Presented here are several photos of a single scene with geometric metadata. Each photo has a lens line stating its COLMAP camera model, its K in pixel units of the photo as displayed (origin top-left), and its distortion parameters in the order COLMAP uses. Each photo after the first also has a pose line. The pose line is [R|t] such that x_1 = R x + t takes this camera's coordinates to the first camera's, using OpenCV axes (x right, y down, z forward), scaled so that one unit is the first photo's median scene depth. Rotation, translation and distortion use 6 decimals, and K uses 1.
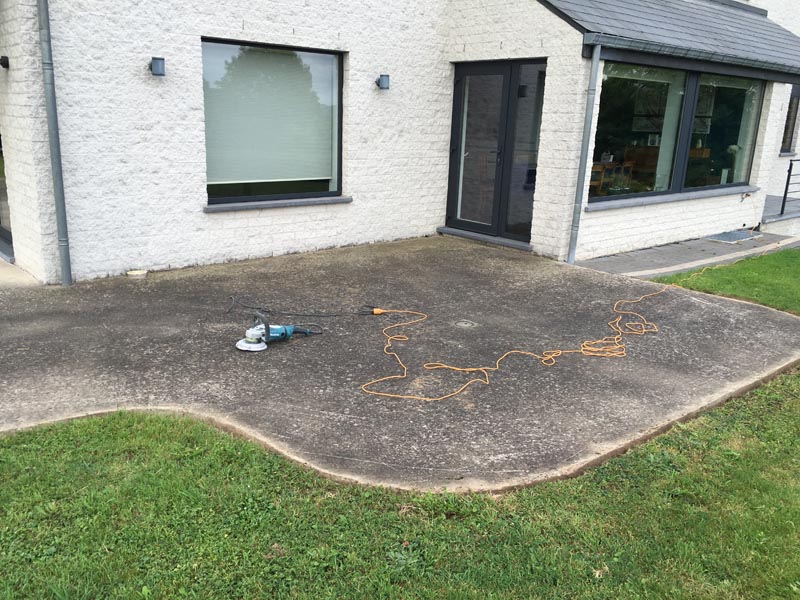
lens RADIAL K [[671.9, 0, 400.1], [0, 671.9, 300.6], [0, 0, 1]] dist [0.063655, -0.098187]
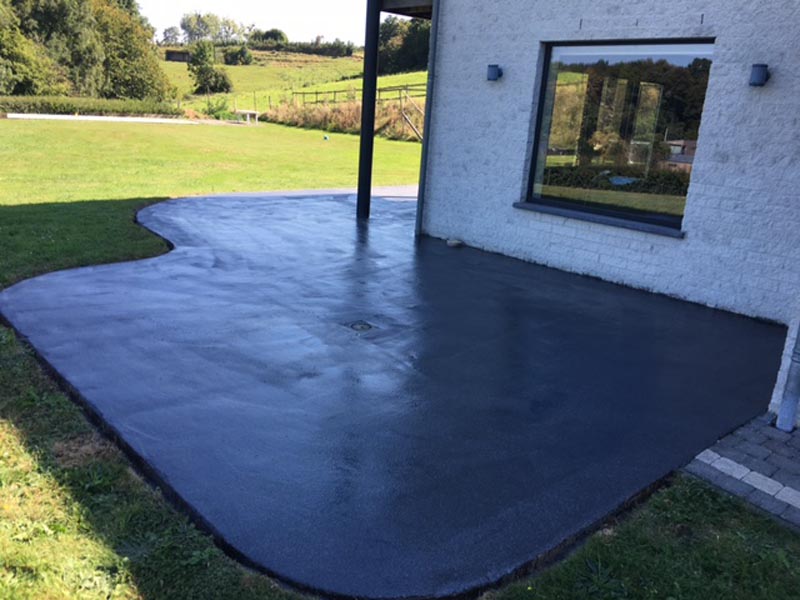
lens RADIAL K [[671.9, 0, 400.0], [0, 671.9, 295.4], [0, 0, 1]] dist [0.063655, -0.098187]
pose [[0.031739, 0.235780, -0.971288, 0.939790], [-0.338175, 0.916997, 0.211550, -0.204235], [0.940548, 0.321751, 0.108839, 0.933779]]
